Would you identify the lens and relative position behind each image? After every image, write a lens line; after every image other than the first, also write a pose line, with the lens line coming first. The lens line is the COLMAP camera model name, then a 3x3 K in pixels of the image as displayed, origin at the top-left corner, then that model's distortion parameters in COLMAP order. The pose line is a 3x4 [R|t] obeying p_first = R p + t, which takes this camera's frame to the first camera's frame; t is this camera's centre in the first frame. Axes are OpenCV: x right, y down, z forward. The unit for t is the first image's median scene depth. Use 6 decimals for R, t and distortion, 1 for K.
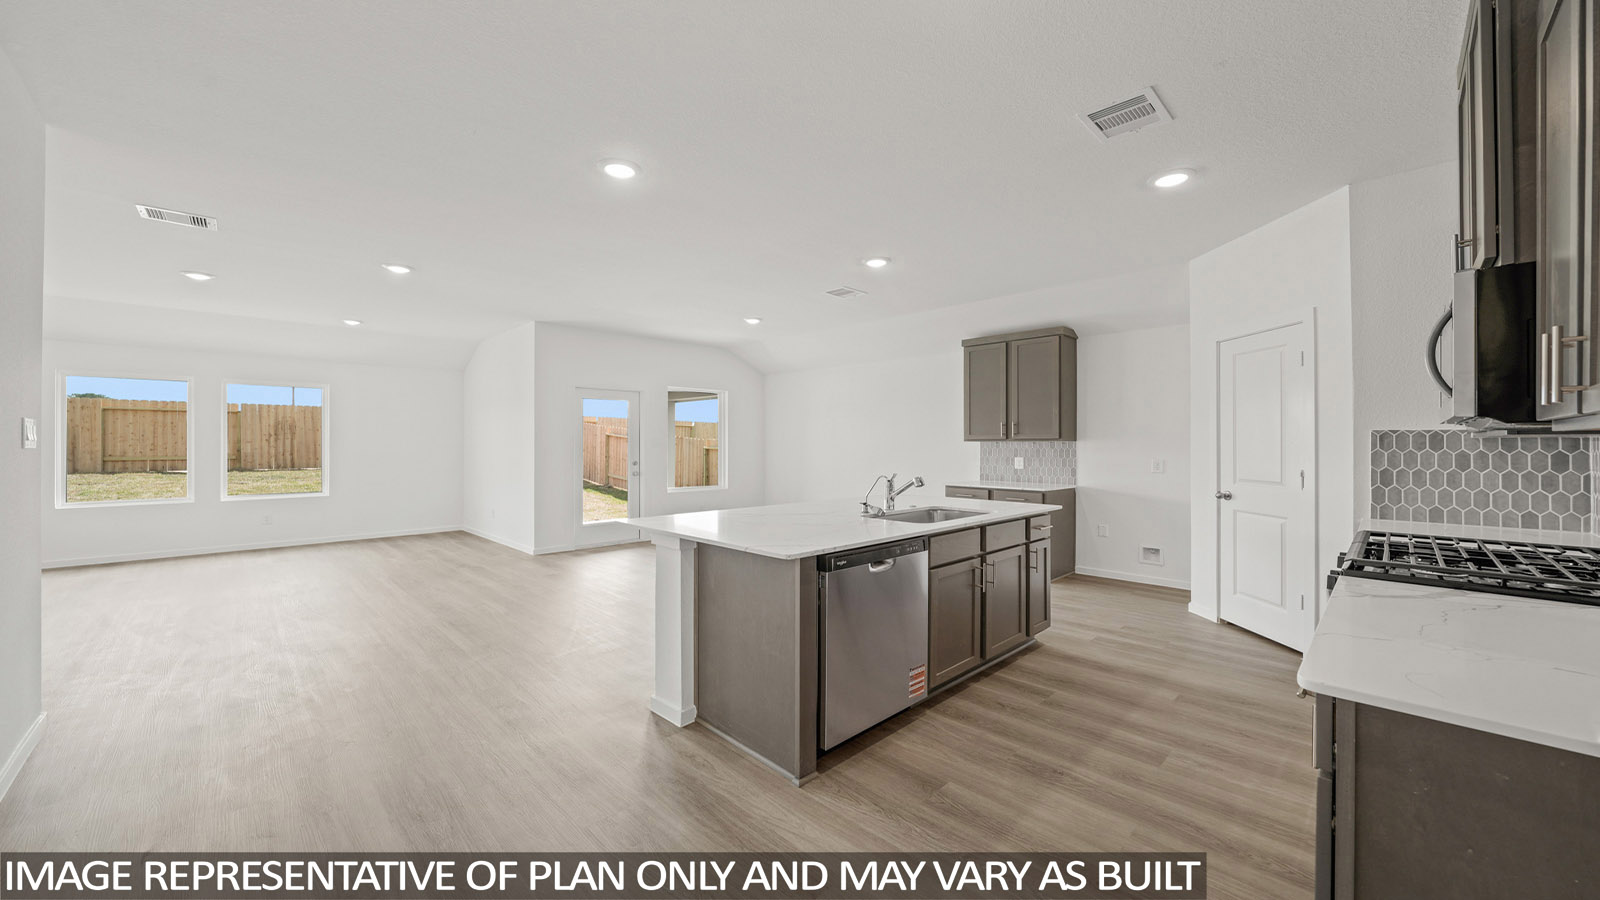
lens RADIAL K [[588.1, 0, 805.3], [0, 588.1, 441.5], [0, 0, 1]] dist [-0.001185, 0.000051]
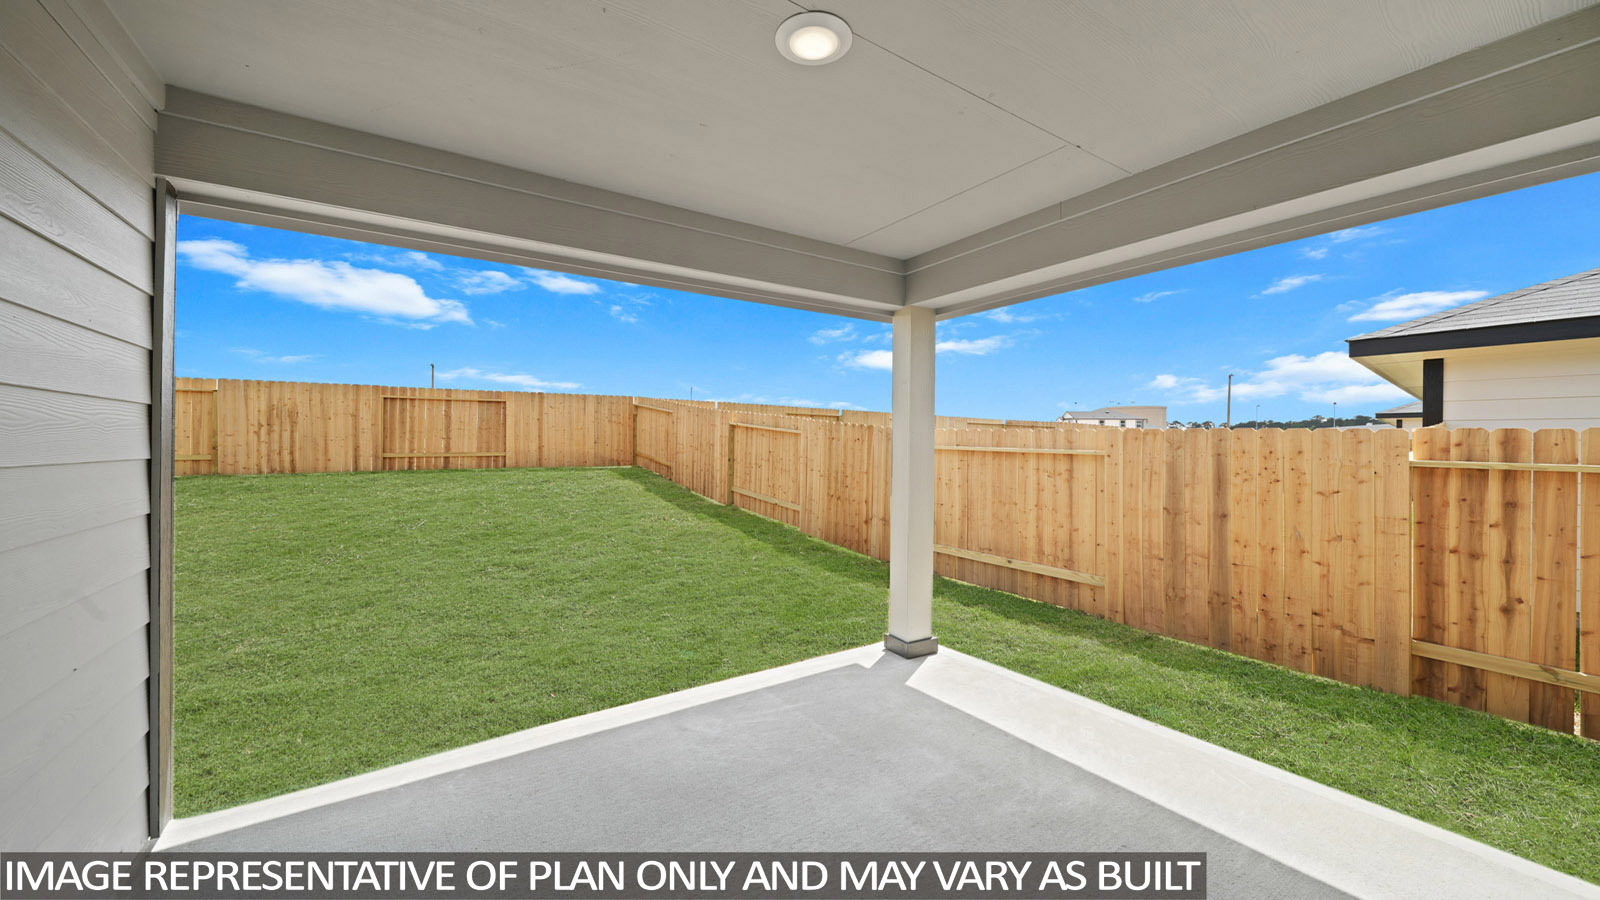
lens RADIAL K [[588.1, 0, 799.2], [0, 588.1, 445.7], [0, 0, 1]] dist [-0.001185, 0.000051]
pose [[0.980165, 0.003305, -0.198157, -0.157250], [-0.001728, 0.999965, 0.008131, 0.006417], [0.198177, -0.007627, 0.980137, 0.444906]]
